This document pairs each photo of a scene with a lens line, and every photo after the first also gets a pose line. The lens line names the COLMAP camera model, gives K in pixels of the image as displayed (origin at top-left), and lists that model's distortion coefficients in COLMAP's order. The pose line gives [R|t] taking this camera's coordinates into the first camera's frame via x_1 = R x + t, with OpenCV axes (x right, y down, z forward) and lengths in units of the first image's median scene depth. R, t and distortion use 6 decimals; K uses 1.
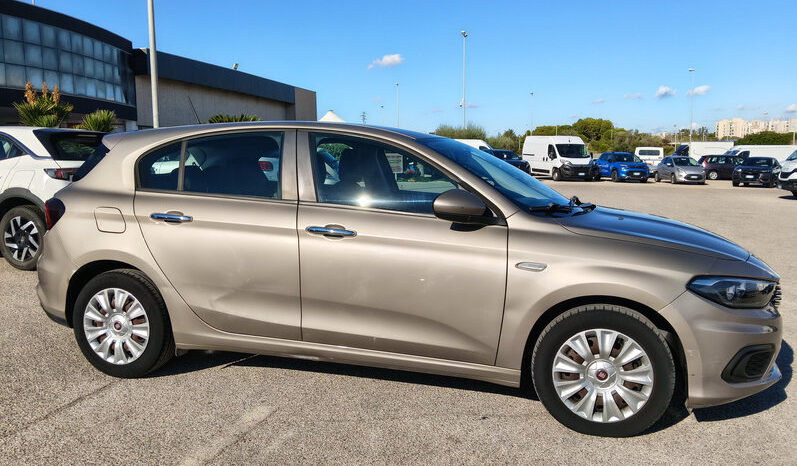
lens RADIAL K [[643.6, 0, 394.5], [0, 643.6, 234.6], [0, 0, 1]] dist [0.069952, -0.158962]
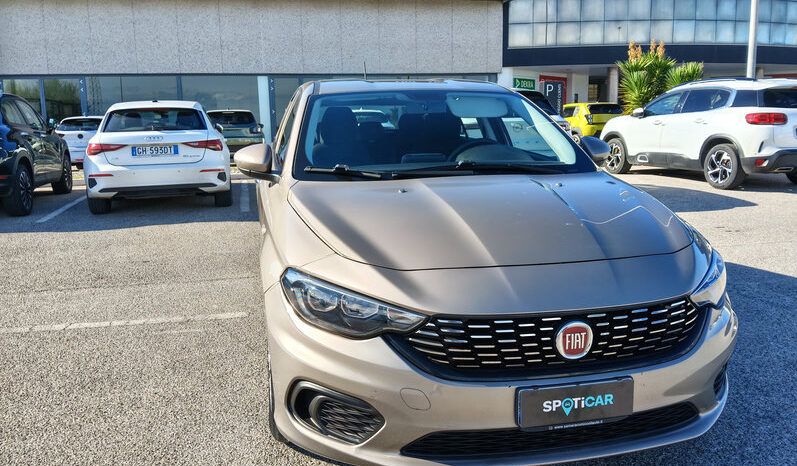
lens RADIAL K [[643.6, 0, 399.5], [0, 643.6, 238.4], [0, 0, 1]] dist [0.069952, -0.158962]
pose [[0.480859, 0.152693, -0.863400, 1.026246], [-0.086709, 0.988174, 0.126468, -0.066308], [0.872500, 0.014051, 0.488412, 0.652356]]
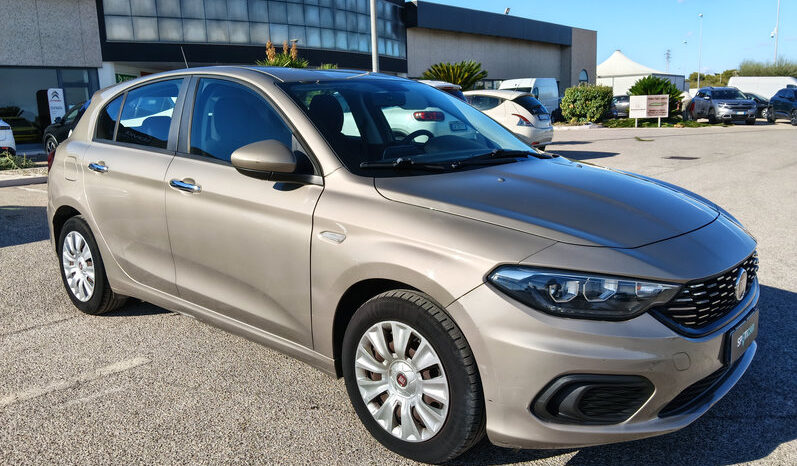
lens RADIAL K [[643.6, 0, 394.6], [0, 643.6, 235.9], [0, 0, 1]] dist [0.069952, -0.158962]
pose [[0.903402, 0.062553, -0.424208, 0.573608], [-0.027619, 0.995736, 0.088013, -0.022668], [0.427905, -0.067795, 0.901277, 0.277620]]
